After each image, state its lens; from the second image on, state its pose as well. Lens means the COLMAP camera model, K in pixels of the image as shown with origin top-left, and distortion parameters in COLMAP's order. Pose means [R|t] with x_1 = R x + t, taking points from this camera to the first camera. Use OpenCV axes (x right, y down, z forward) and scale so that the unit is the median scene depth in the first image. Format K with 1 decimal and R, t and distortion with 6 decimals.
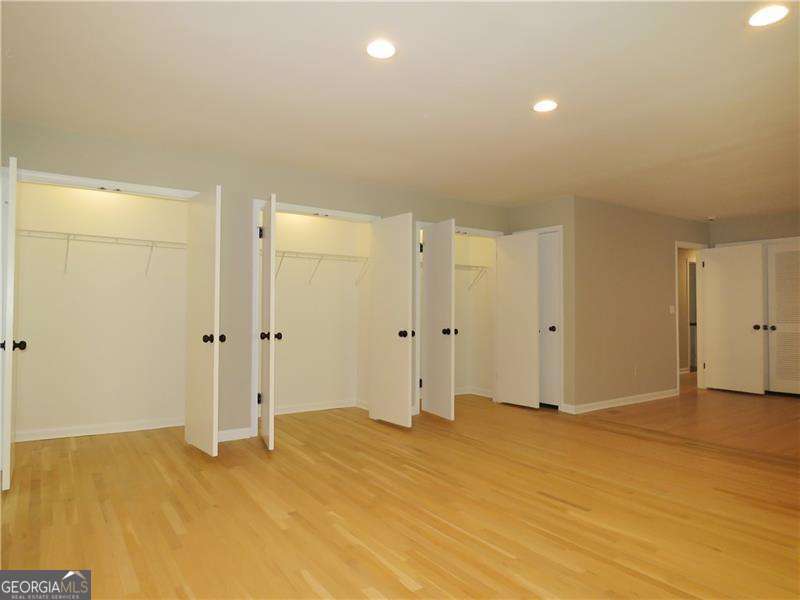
lens RADIAL K [[510.3, 0, 392.2], [0, 510.3, 299.6], [0, 0, 1]] dist [-0.009988, 0.002446]
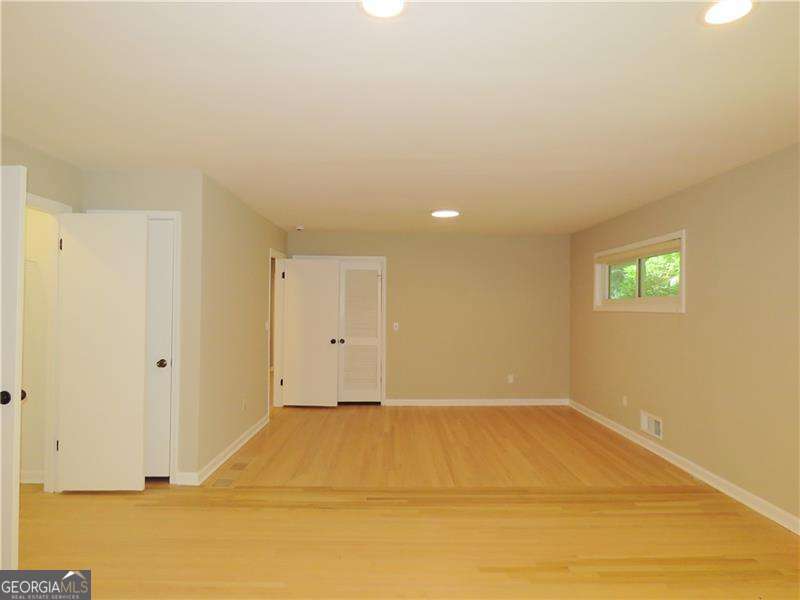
lens RADIAL K [[510.3, 0, 397.4], [0, 510.3, 296.8], [0, 0, 1]] dist [-0.009988, 0.002446]
pose [[0.550555, 0.022227, 0.834503, -0.129823], [-0.028339, 0.999567, -0.007927, -0.057502], [-0.834318, -0.019285, 0.550947, 0.623842]]
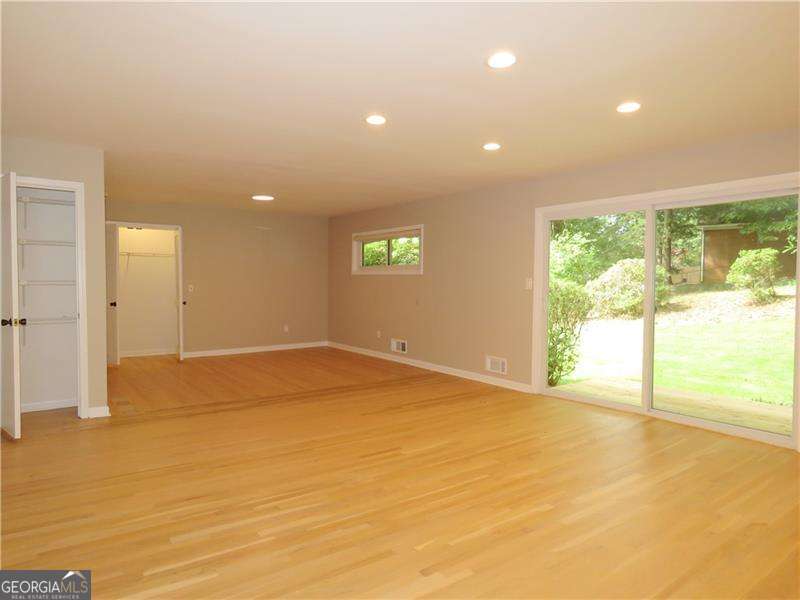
lens RADIAL K [[510.3, 0, 398.8], [0, 510.3, 300.4], [0, 0, 1]] dist [-0.009988, 0.002446]
pose [[-0.028374, -0.042976, 0.998673, -0.791023], [-0.029550, 0.998675, 0.042137, -0.026570], [-0.999160, -0.028315, -0.029607, 0.885137]]
